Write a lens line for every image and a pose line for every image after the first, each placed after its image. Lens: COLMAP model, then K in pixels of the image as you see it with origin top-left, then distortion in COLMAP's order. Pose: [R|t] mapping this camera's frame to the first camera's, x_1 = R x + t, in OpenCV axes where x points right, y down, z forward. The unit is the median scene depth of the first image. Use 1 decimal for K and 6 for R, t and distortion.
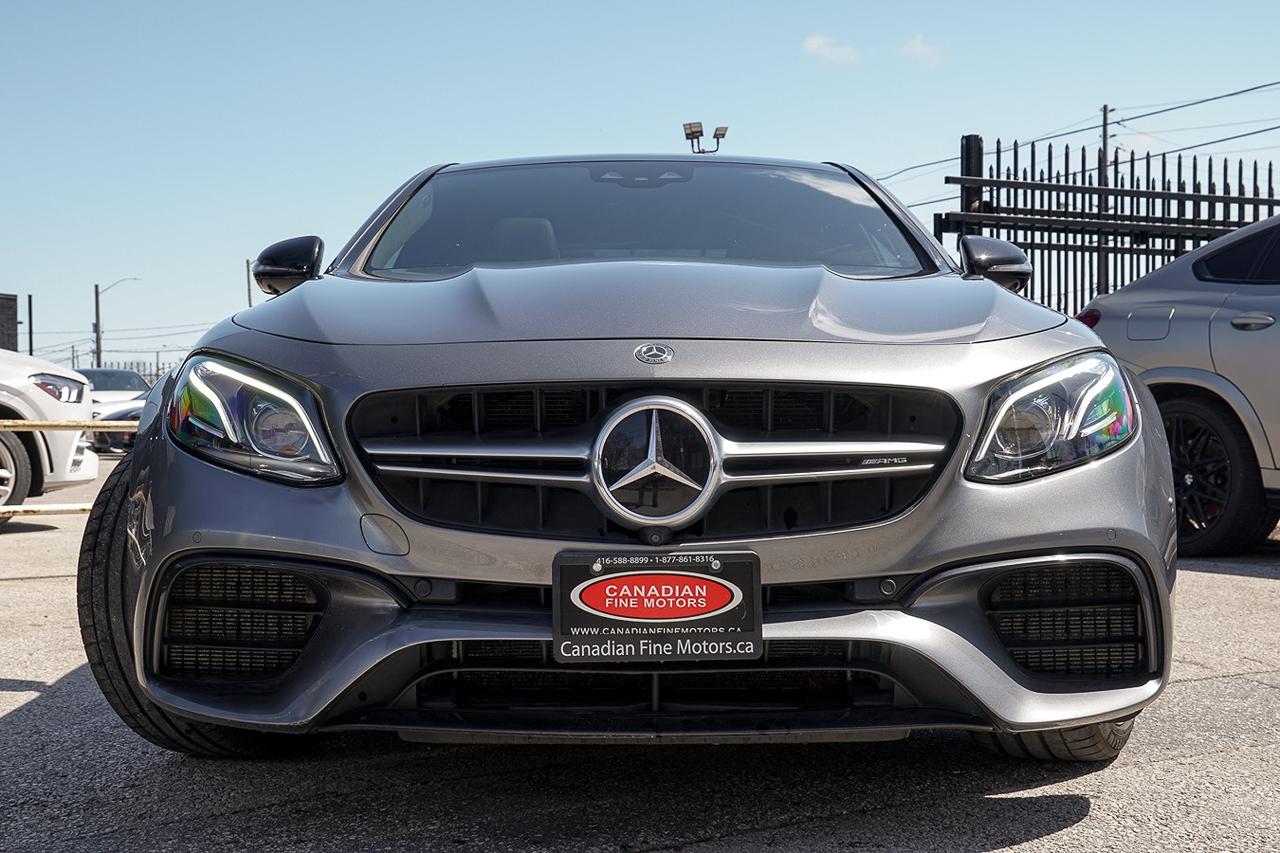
lens RADIAL K [[1549.6, 0, 638.8], [0, 1549.6, 426.3], [0, 0, 1]] dist [0.086464, 0.000000]
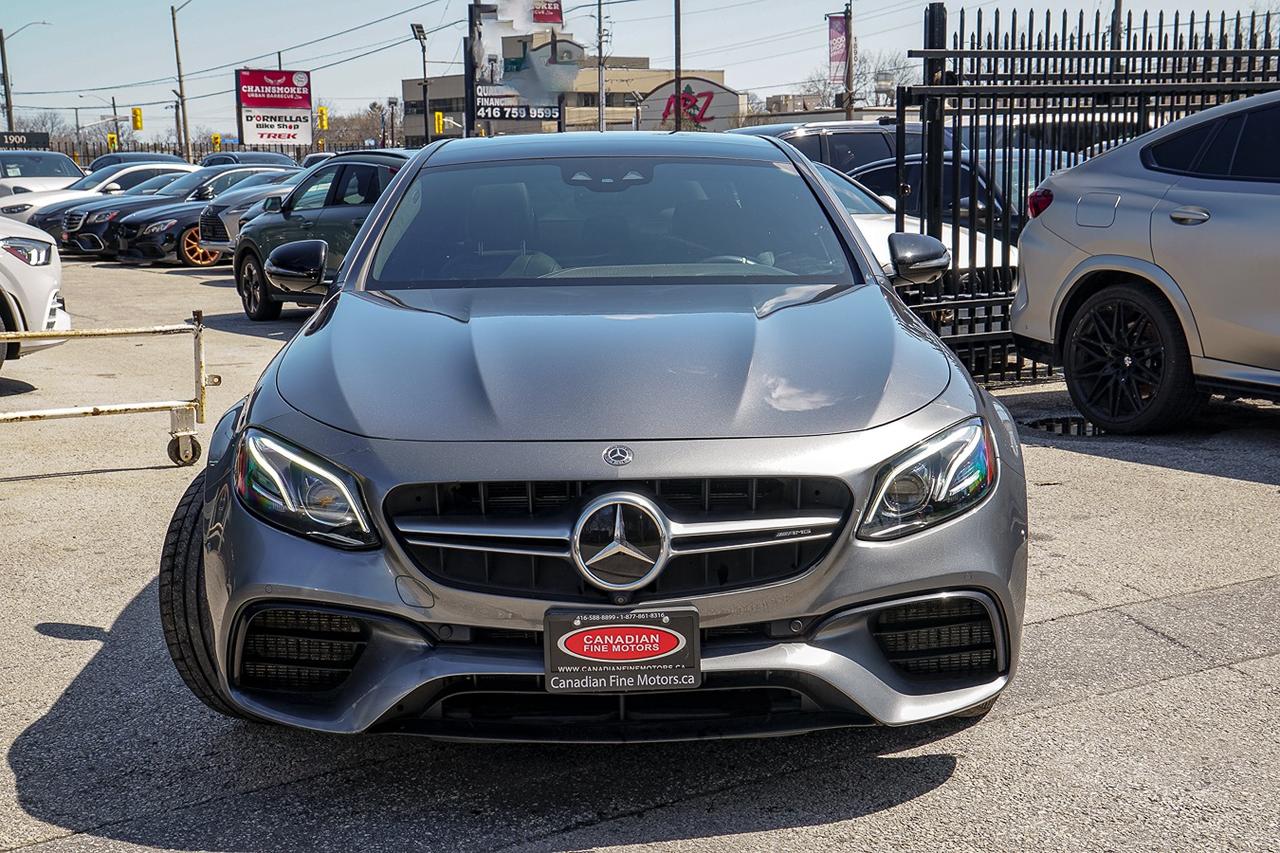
lens RADIAL K [[1636.2, 0, 643.3], [0, 1636.2, 417.7], [0, 0, 1]] dist [0.084107, 0.000000]
pose [[0.999740, -0.012161, 0.019289, 0.004468], [0.009631, 0.991958, 0.126200, -0.235708], [-0.020669, -0.125981, 0.991817, -0.341101]]
